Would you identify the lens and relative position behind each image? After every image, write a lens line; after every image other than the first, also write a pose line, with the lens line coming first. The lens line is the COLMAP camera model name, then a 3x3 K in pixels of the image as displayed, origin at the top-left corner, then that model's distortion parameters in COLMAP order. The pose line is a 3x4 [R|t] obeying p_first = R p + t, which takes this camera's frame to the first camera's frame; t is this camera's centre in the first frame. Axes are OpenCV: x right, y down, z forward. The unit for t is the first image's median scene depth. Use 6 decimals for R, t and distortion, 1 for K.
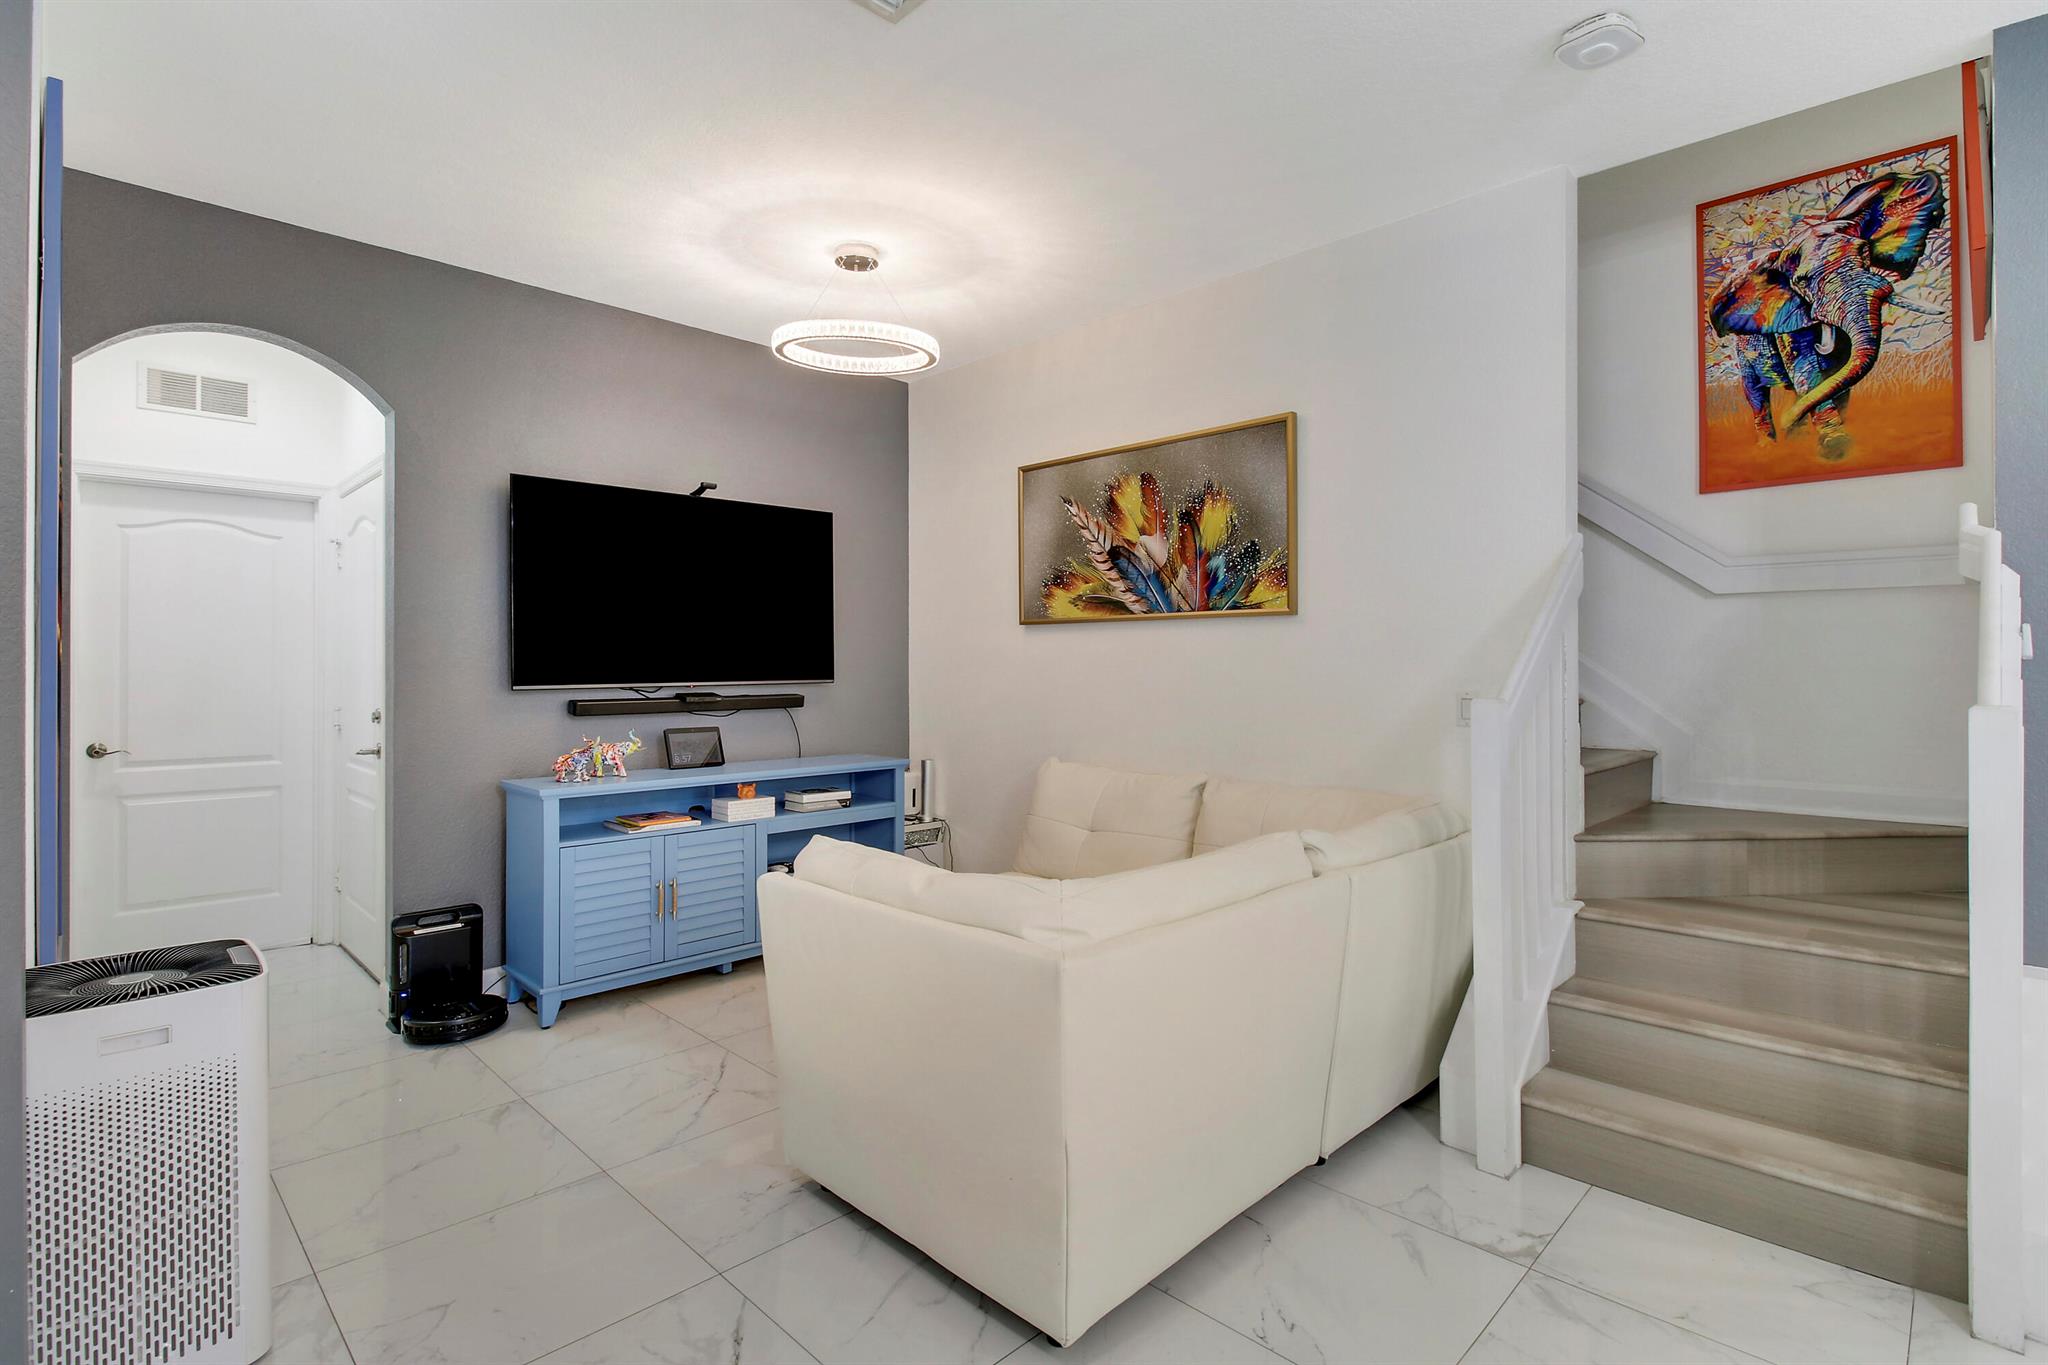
lens RADIAL K [[967.0, 0, 1035.1], [0, 967.0, 681.3], [0, 0, 1]] dist [-0.015904, -0.007601]
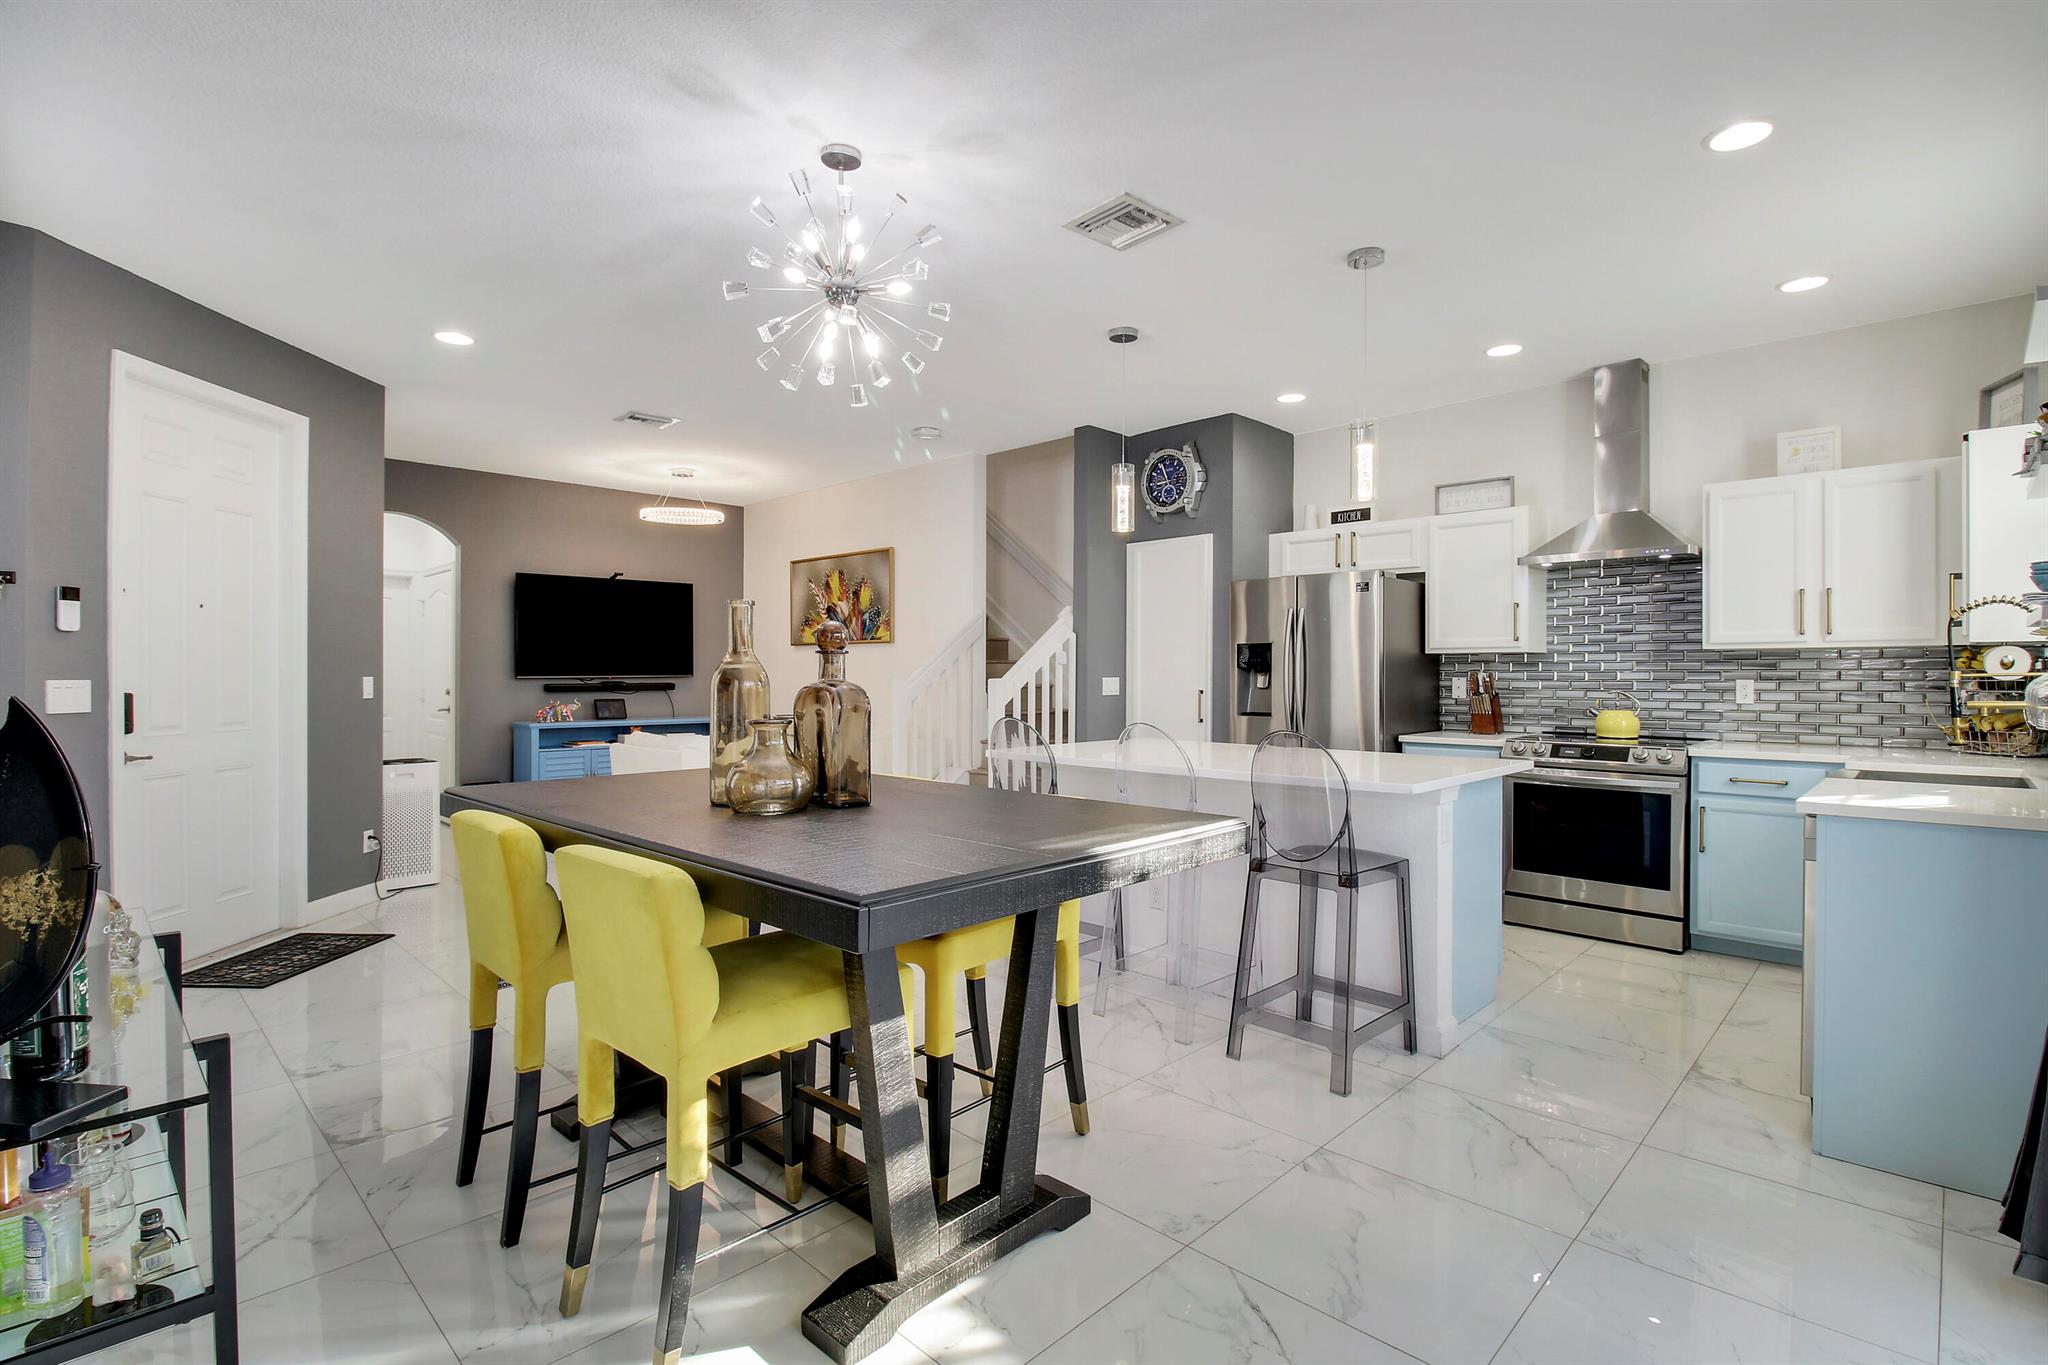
lens RADIAL K [[967.0, 0, 1035.0], [0, 967.0, 679.5], [0, 0, 1]] dist [-0.015904, -0.007601]
pose [[0.999917, 0.003591, 0.012365, 0.489389], [-0.003471, 0.999946, -0.009773, 0.025580], [-0.012400, 0.009730, 0.999876, -0.972766]]
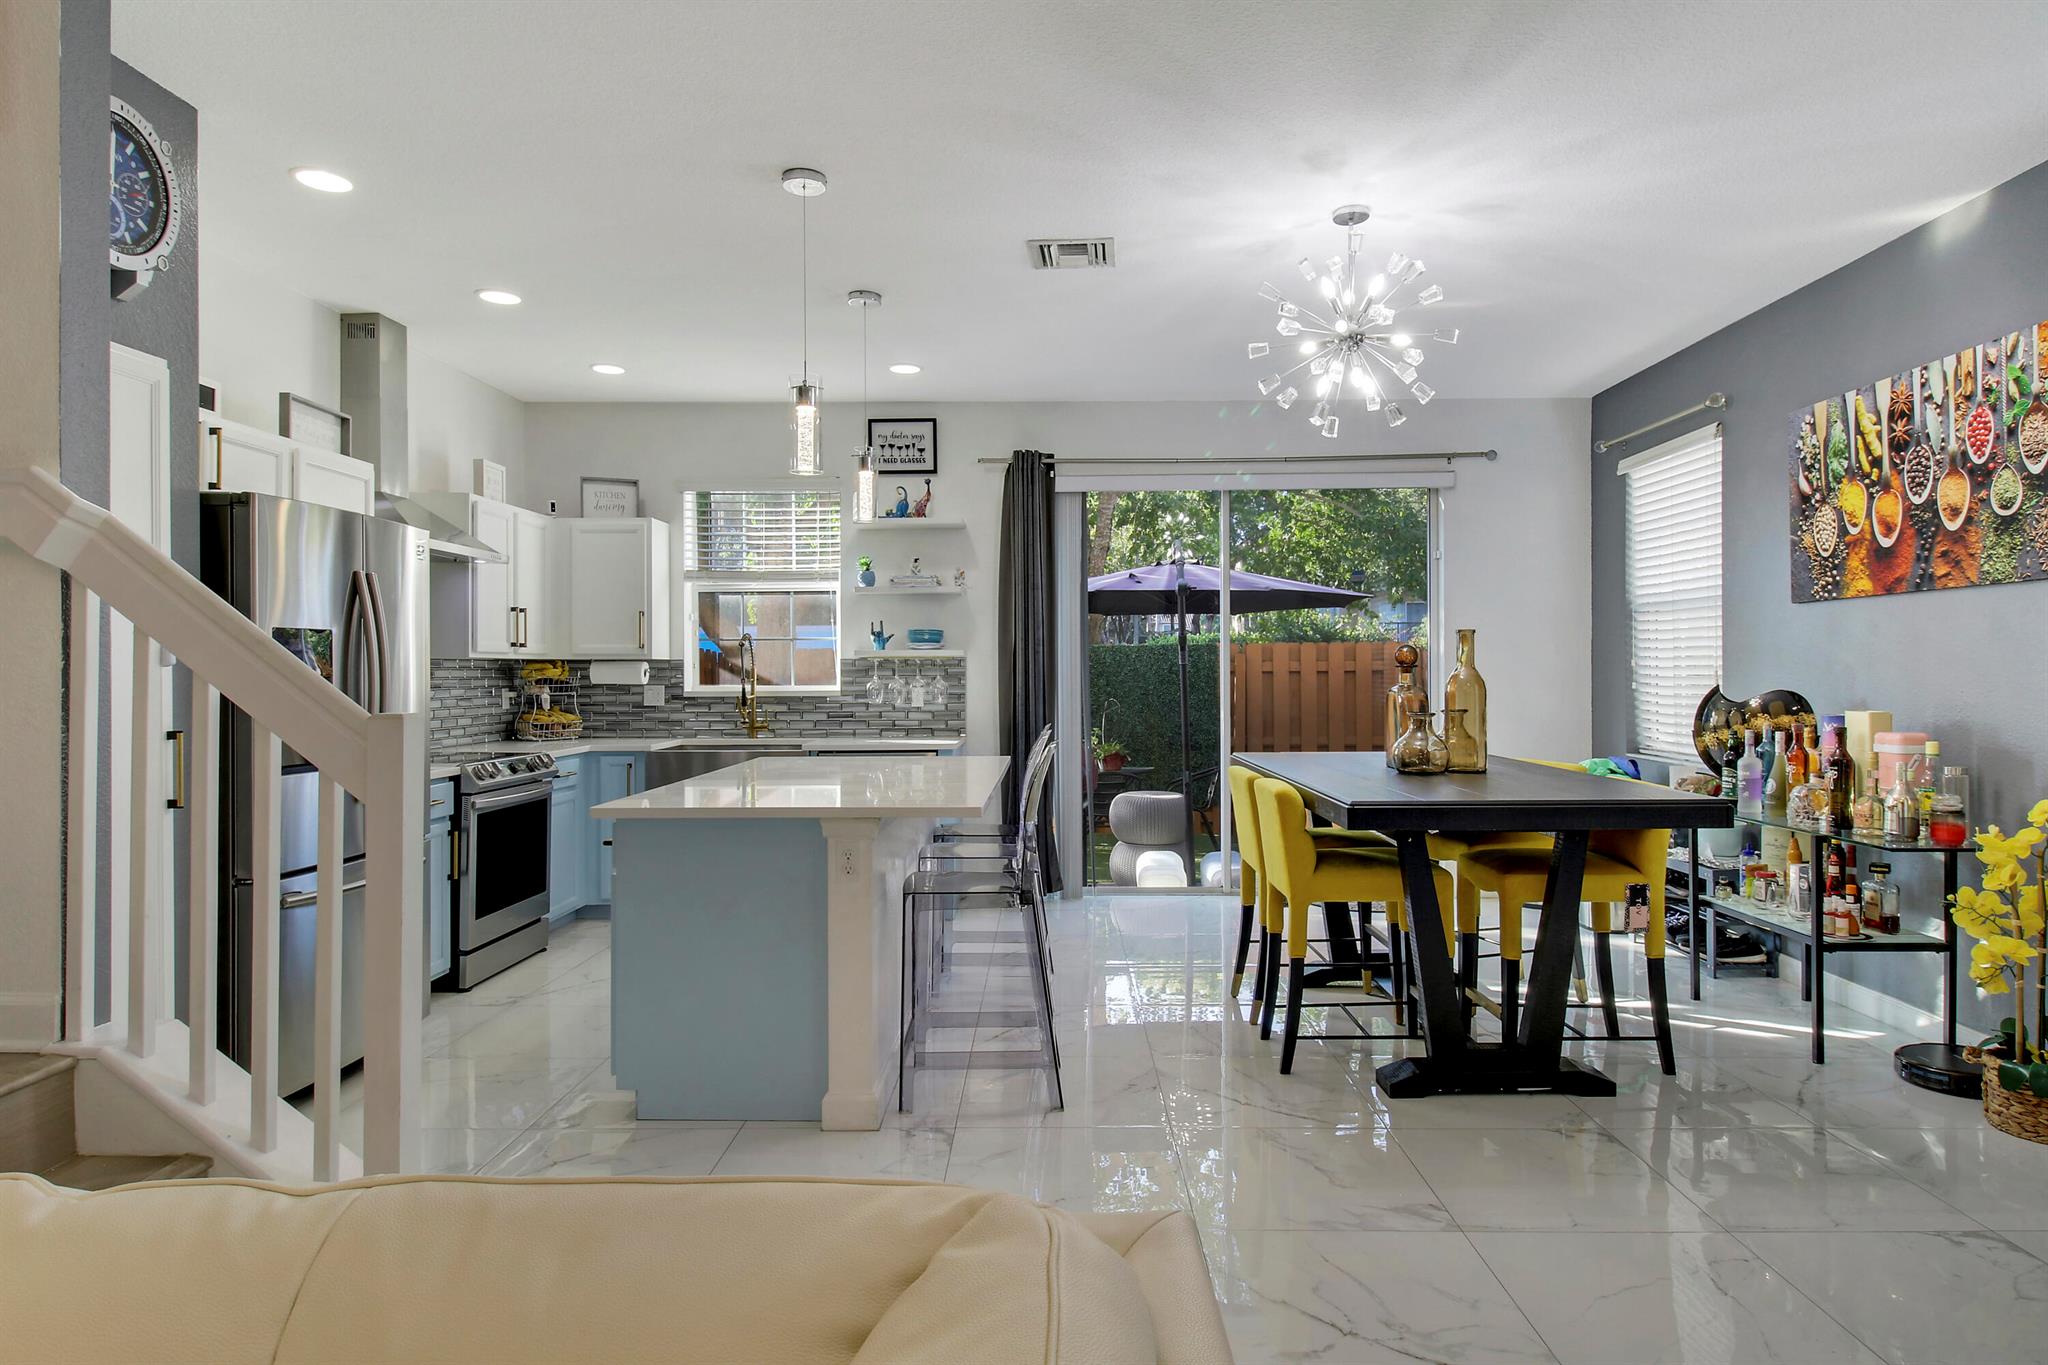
lens RADIAL K [[1205.9, 0, 1028.3], [0, 1205.9, 676.5], [0, 0, 1]] dist [0.011089, -0.004724]
pose [[-0.693082, 0.001801, 0.720857, -0.162513], [0.016567, 0.999773, 0.013431, -0.008750], [-0.720668, 0.021251, -0.692954, 0.623218]]
